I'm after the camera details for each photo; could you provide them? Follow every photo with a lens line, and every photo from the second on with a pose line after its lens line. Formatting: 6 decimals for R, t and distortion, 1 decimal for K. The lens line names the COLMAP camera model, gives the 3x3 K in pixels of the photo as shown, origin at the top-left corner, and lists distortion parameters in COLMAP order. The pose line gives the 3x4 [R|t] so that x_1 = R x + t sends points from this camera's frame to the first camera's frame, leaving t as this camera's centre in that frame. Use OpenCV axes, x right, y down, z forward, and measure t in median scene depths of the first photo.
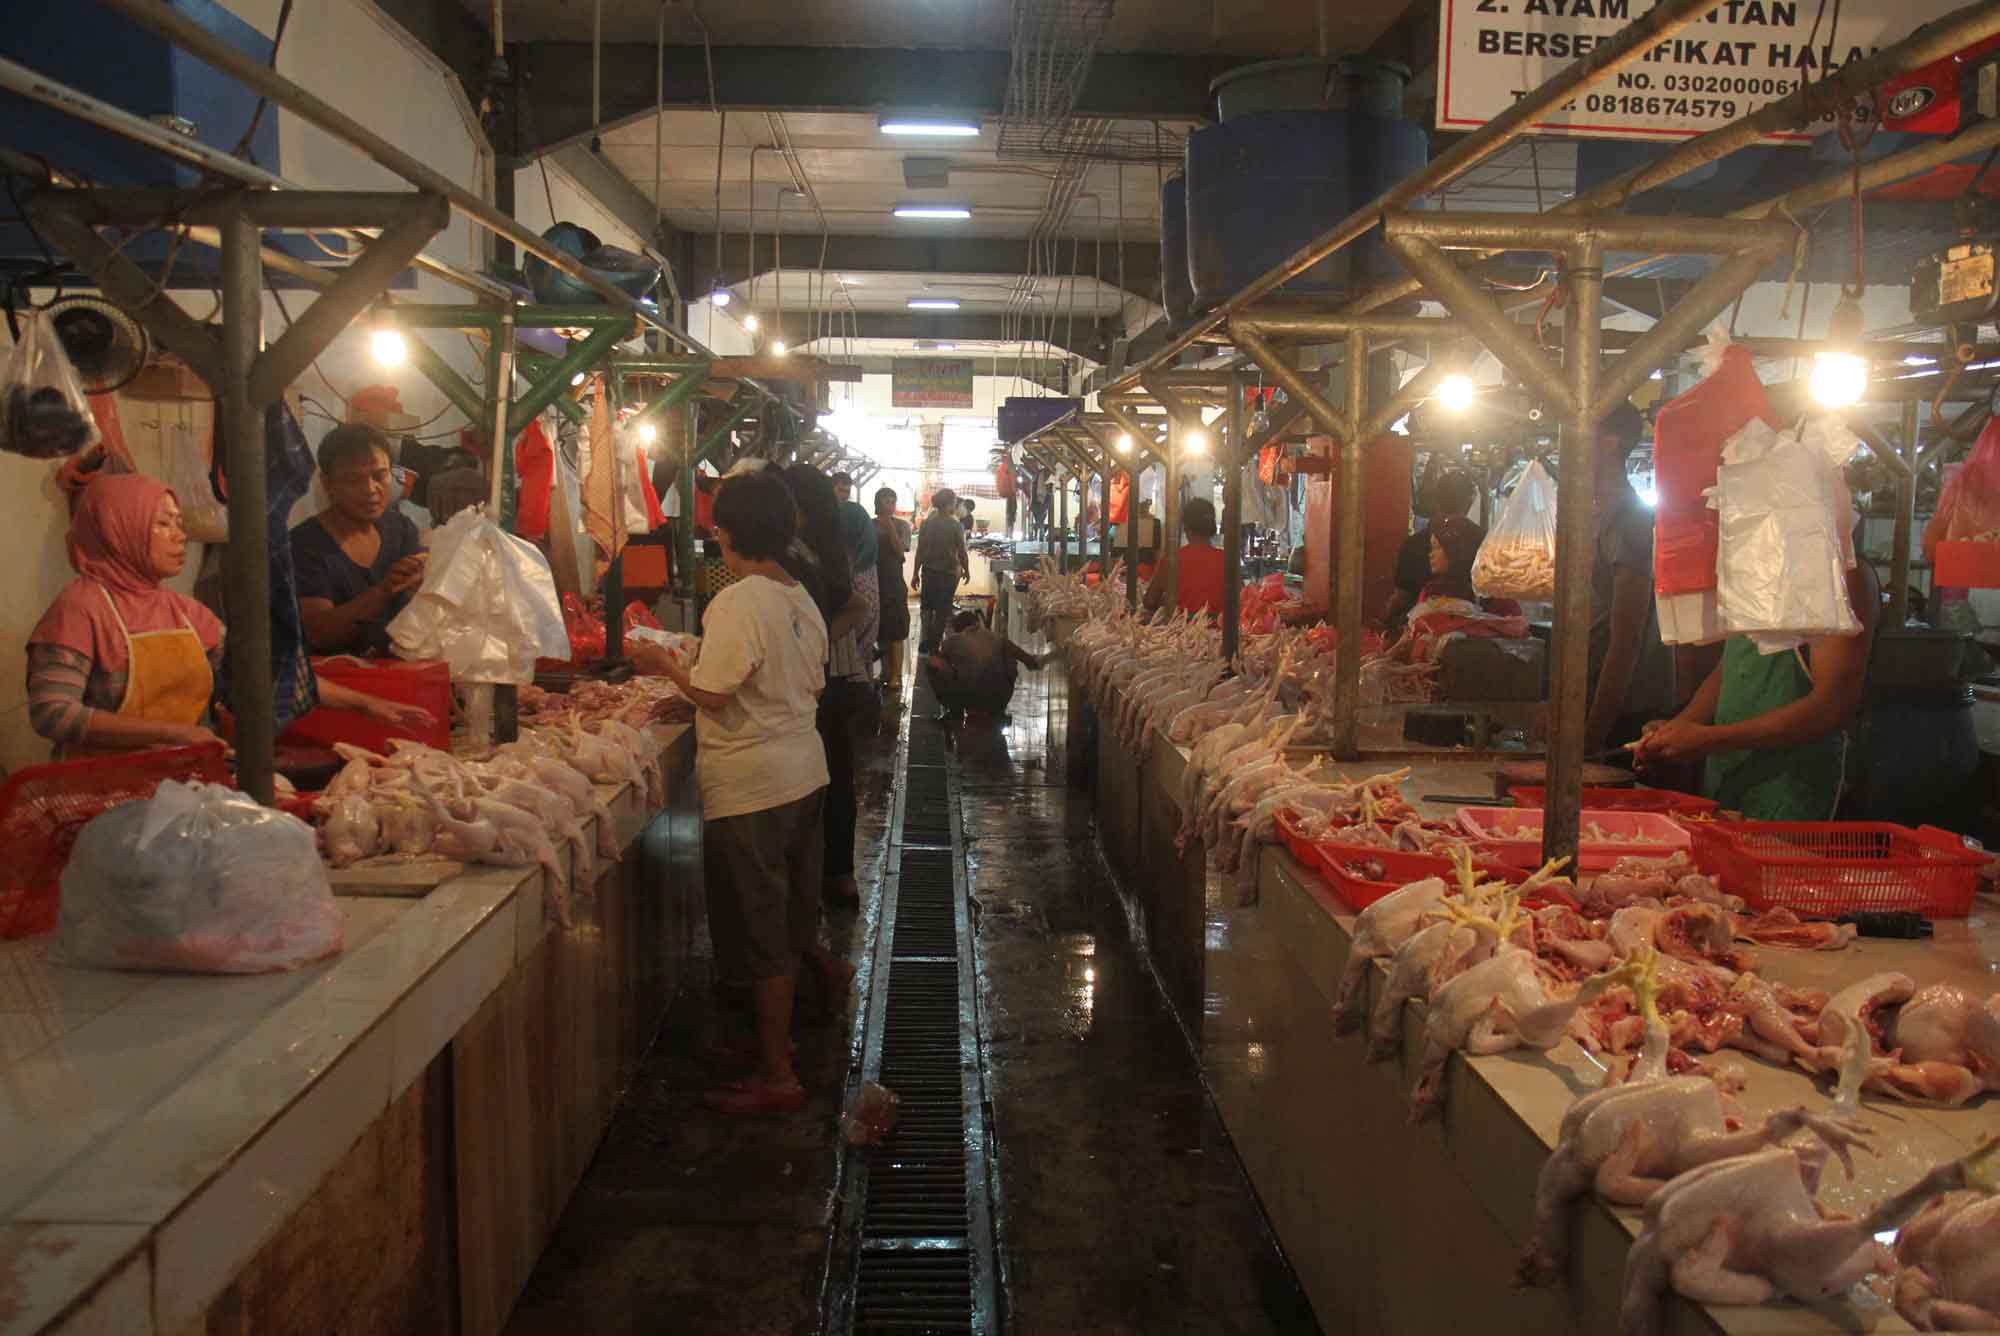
lens RADIAL K [[1648.2, 0, 1000.0], [0, 1648.2, 668.0], [0, 0, 1]] dist [-0.108779, 0.066755]
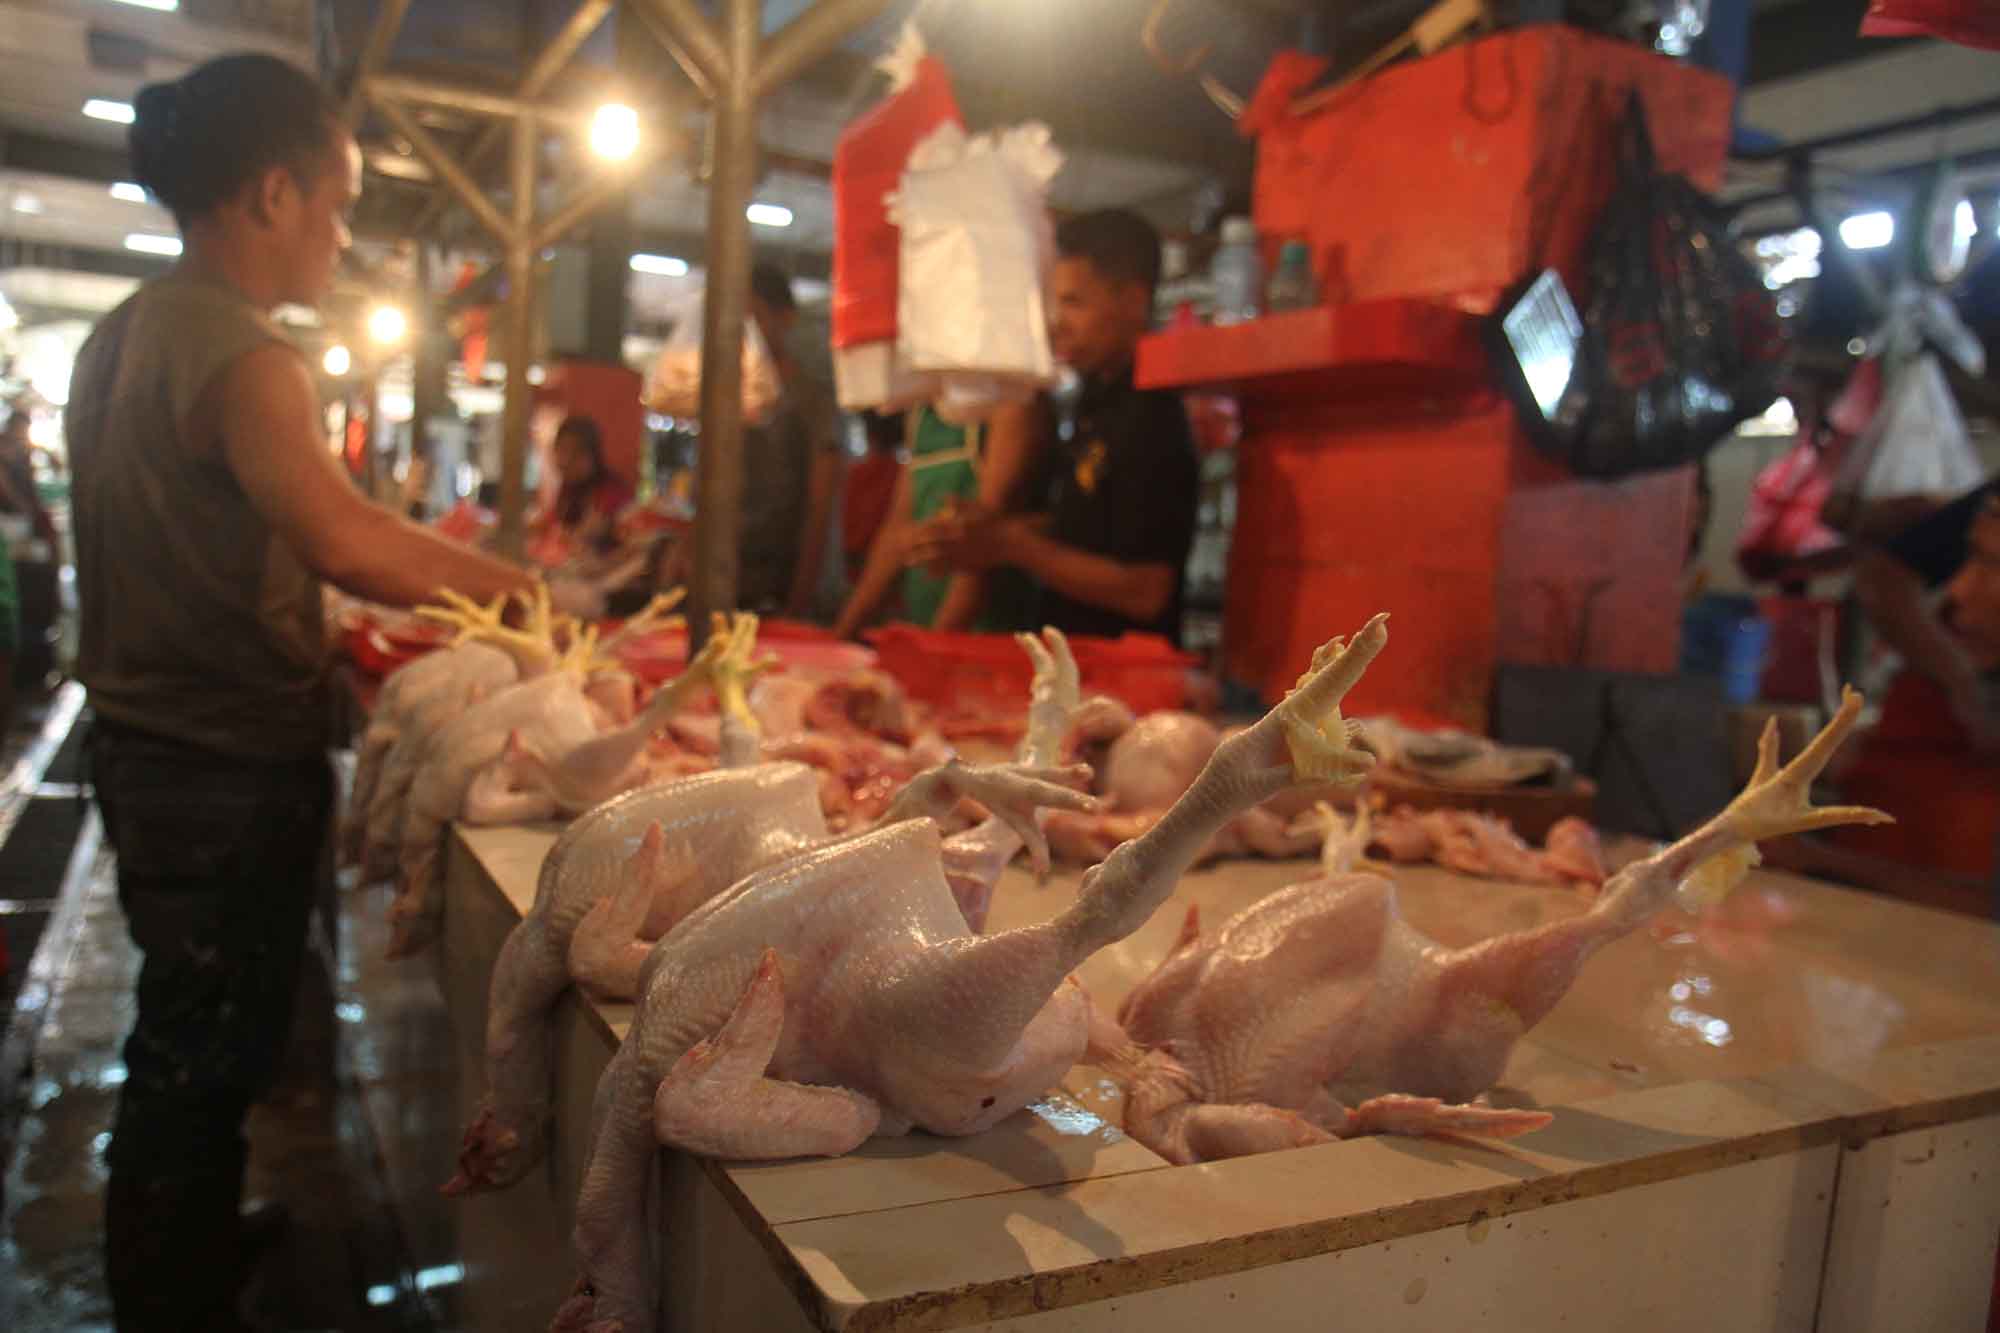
lens RADIAL K [[1538.0, 0, 1000.0], [0, 1538.0, 666.5], [0, 0, 1]] dist [-0.064154, 0.000228]
pose [[0.901109, 0.004124, 0.433573, 0.269225], [-0.004243, 0.999991, -0.000694, 0.216878], [-0.433571, -0.001214, 0.901118, 0.491868]]
